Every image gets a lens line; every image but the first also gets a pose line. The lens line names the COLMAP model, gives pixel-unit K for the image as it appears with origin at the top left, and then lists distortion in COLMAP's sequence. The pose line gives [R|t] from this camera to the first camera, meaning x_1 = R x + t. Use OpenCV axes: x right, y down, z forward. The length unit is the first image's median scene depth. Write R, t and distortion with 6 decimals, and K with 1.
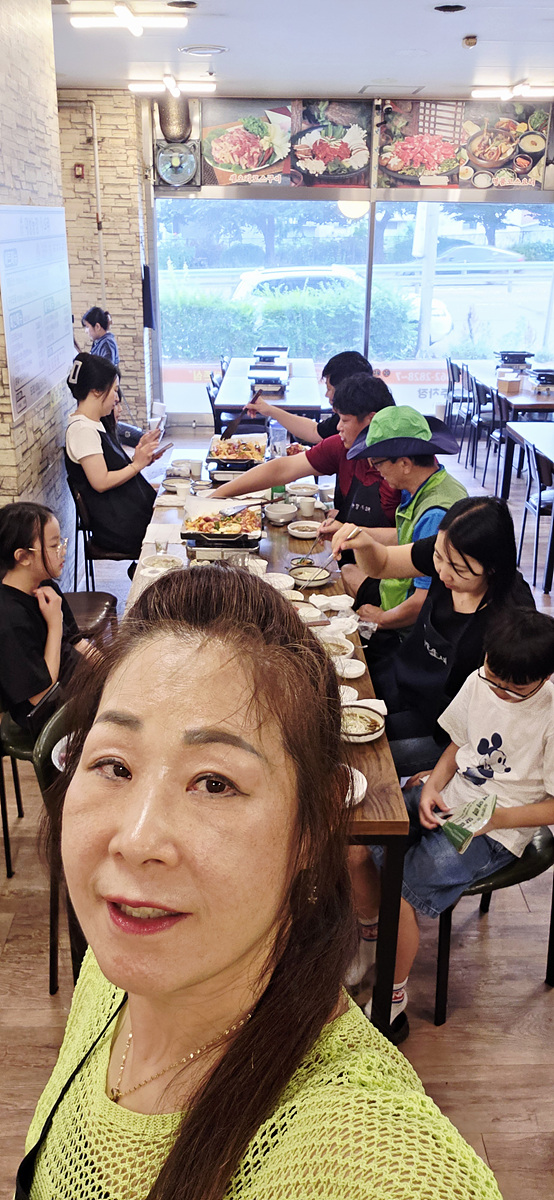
lens RADIAL K [[899.2, 0, 274.8], [0, 899.2, 597.7], [0, 0, 1]] dist [-0.007165, -0.008363]
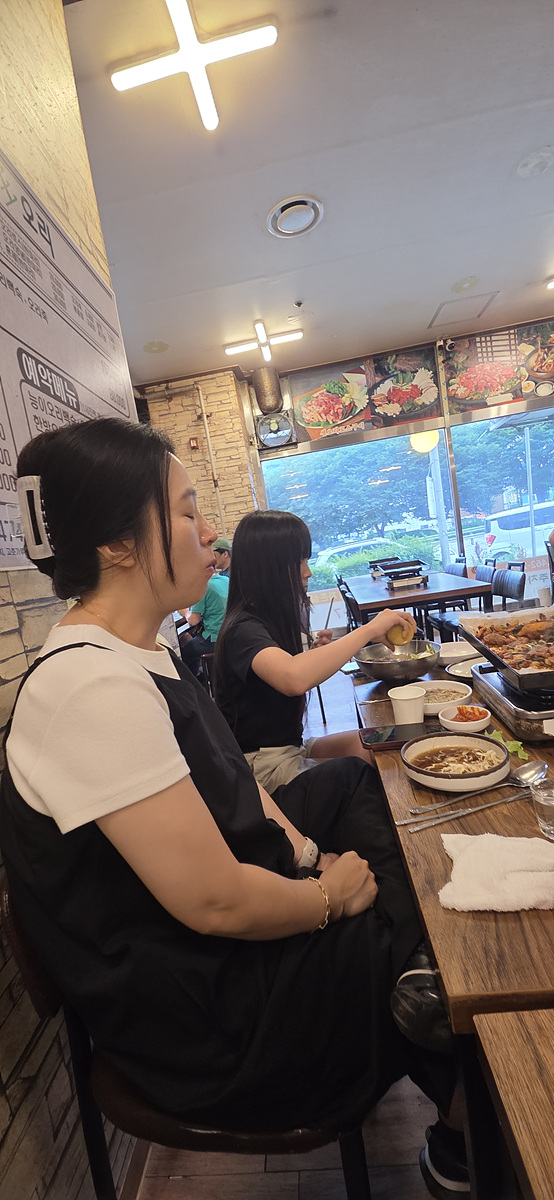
lens RADIAL K [[488.3, 0, 276.4], [0, 488.3, 615.9], [0, 0, 1]] dist [0.013916, -0.011210]
pose [[0.979305, -0.156798, -0.127968, -0.063718], [0.121347, 0.960930, -0.248776, -0.085096], [0.161975, 0.228099, 0.960070, 0.436098]]
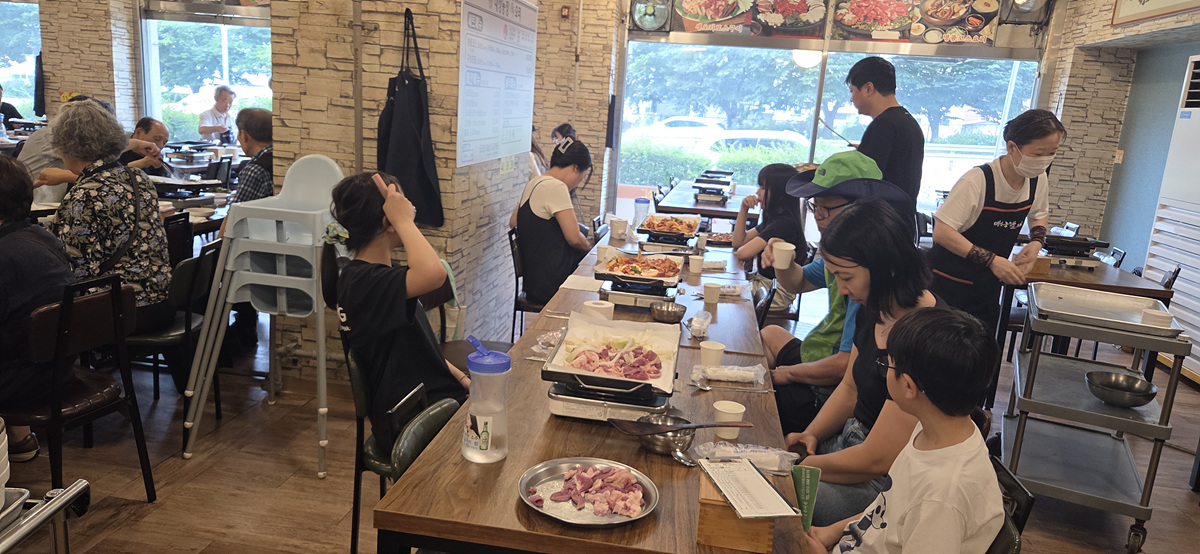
lens RADIAL K [[801.4, 0, 590.8], [0, 801.4, 276.9], [0, 0, 1]] dist [0.075354, -0.063394]
pose [[0.983203, 0.091011, -0.158206, 0.009442], [-0.117390, 0.979059, -0.166321, 0.026433], [0.139757, 0.182099, 0.973298, 0.050903]]
